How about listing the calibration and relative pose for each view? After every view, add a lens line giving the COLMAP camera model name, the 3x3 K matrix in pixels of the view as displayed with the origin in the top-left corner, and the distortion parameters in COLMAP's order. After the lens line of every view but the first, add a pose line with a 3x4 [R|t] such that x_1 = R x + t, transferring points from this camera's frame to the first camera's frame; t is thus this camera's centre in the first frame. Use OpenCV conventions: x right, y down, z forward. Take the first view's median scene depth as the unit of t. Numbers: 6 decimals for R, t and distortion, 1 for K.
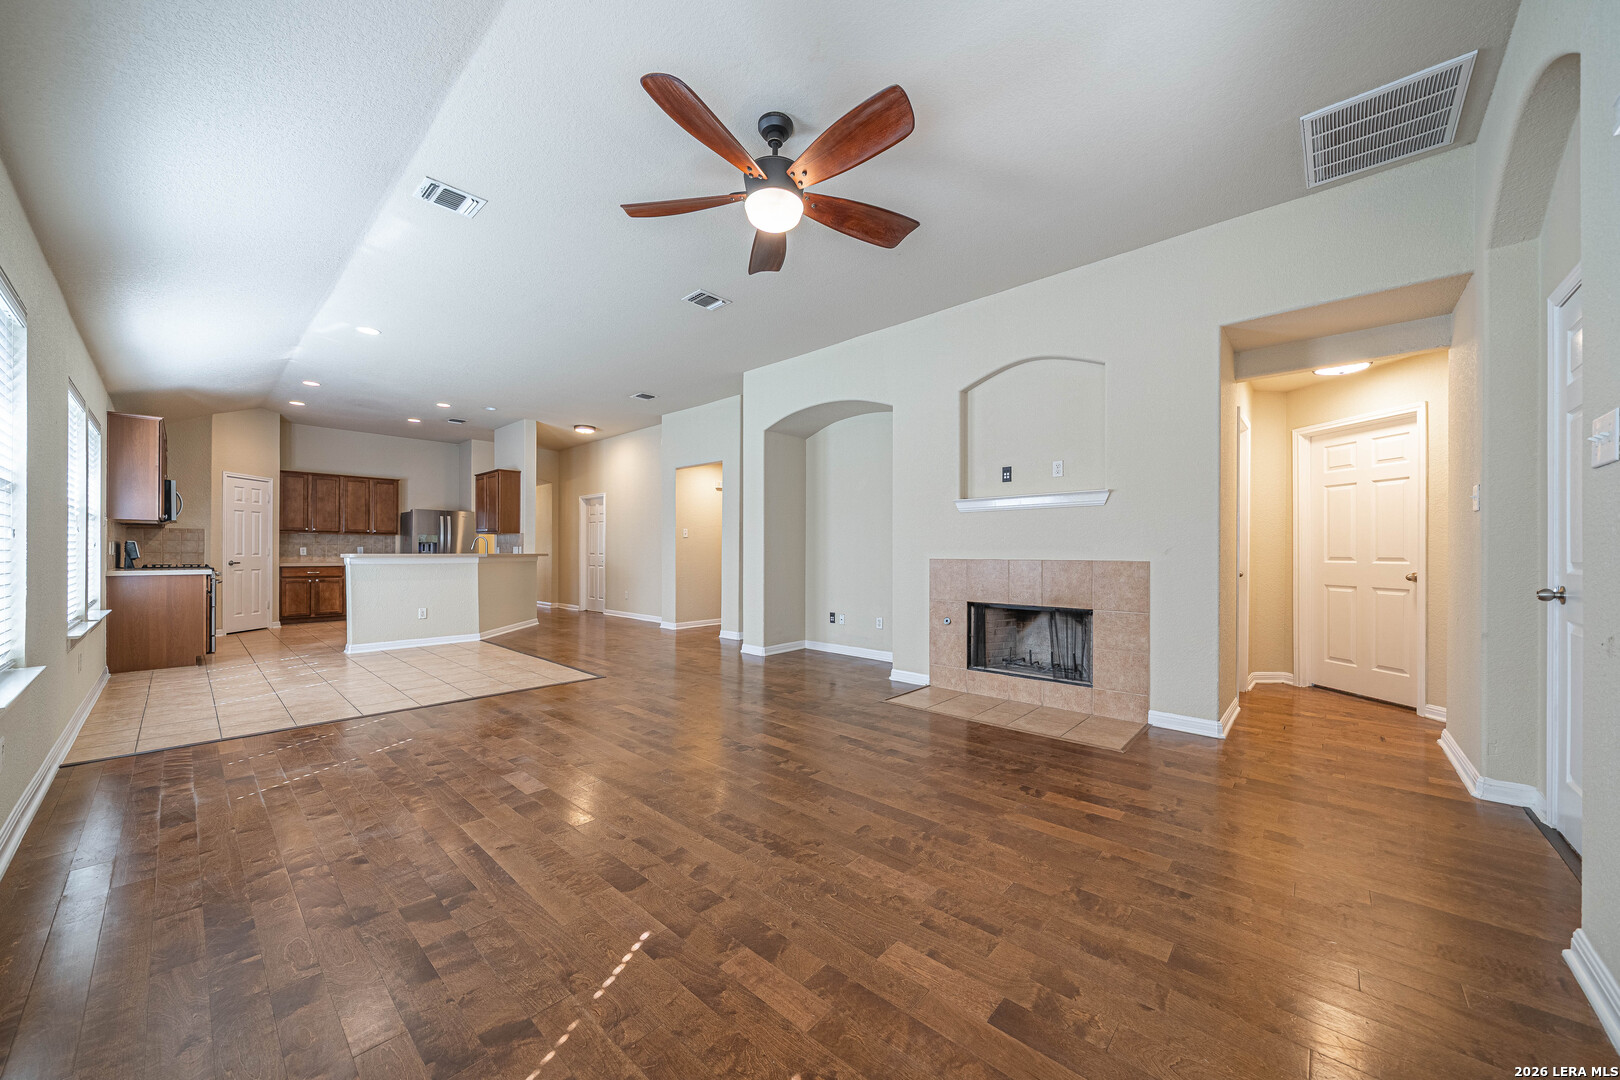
lens RADIAL K [[566.1, 0, 808.7], [0, 566.1, 551.7], [0, 0, 1]] dist [-0.006185, -0.000242]
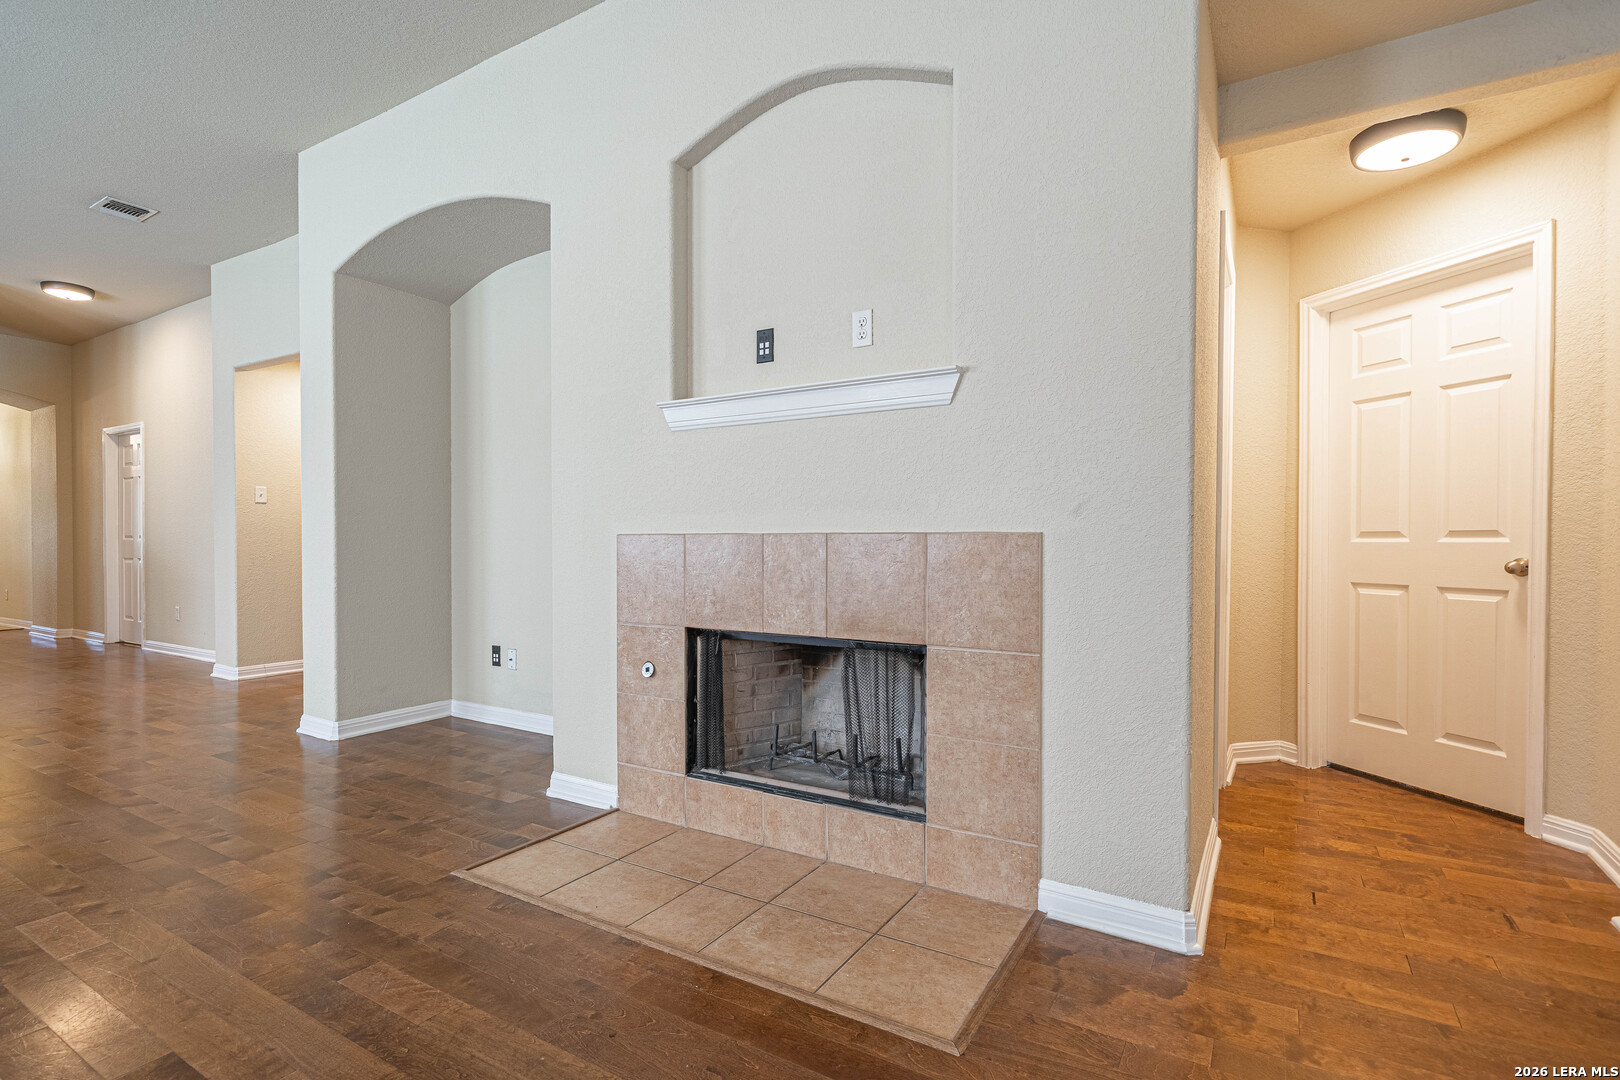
lens RADIAL K [[765.2, 0, 810.0], [0, 765.2, 551.3], [0, 0, 1]] dist [-0.000335, 0.000483]
pose [[0.980451, -0.001621, 0.196754, 0.259155], [-0.000781, 0.999926, 0.012128, 0.019881], [-0.196759, -0.012045, 0.980378, 0.381428]]
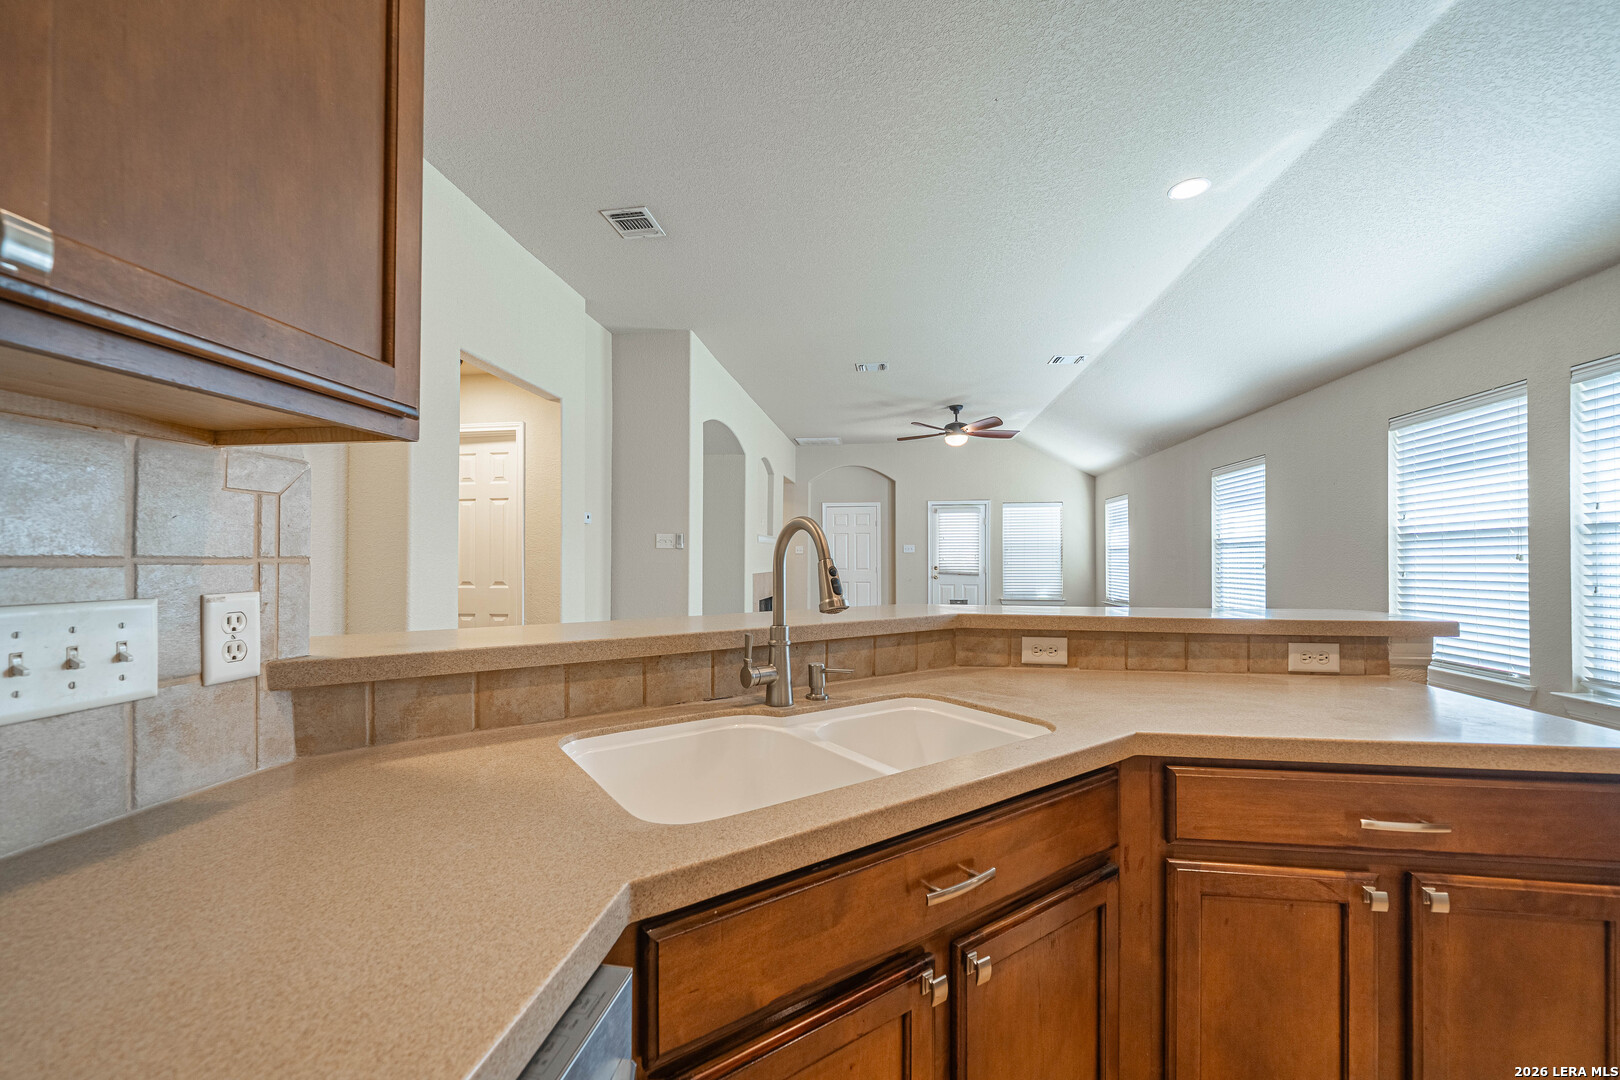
lens RADIAL K [[652.2, 0, 810.0], [0, 652.2, 540.0], [0, 0, 1]] dist [0.011072, 0.000011]
pose [[-0.569157, 0.013050, 0.822125, -1.234005], [-0.010735, 0.999671, -0.023300, -0.028177], [-0.822159, -0.022086, -0.568829, 1.876941]]
